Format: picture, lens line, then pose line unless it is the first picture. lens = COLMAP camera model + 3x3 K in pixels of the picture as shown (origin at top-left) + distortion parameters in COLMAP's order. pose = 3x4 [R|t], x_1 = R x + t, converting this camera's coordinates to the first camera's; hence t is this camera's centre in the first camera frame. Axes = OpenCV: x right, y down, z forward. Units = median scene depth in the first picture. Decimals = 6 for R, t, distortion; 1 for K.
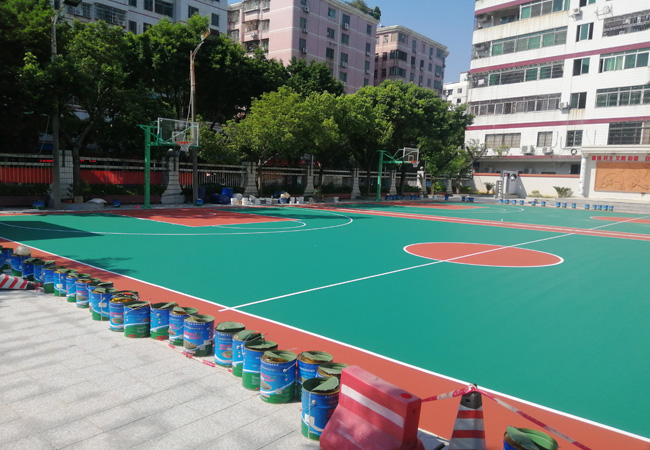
lens RADIAL K [[506.0, 0, 324.5], [0, 506.0, 241.7], [0, 0, 1]] dist [0.072974, -0.108262]
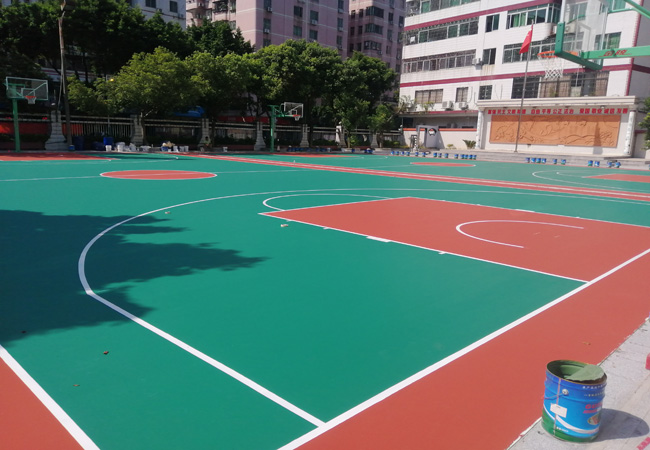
lens RADIAL K [[506.0, 0, 324.5], [0, 506.0, 241.7], [0, 0, 1]] dist [0.072974, -0.108262]
pose [[0.998145, 0.008309, -0.060308, 0.224039], [-0.003802, 0.997216, 0.074466, 0.026280], [0.060759, -0.074098, 0.995398, -0.093676]]
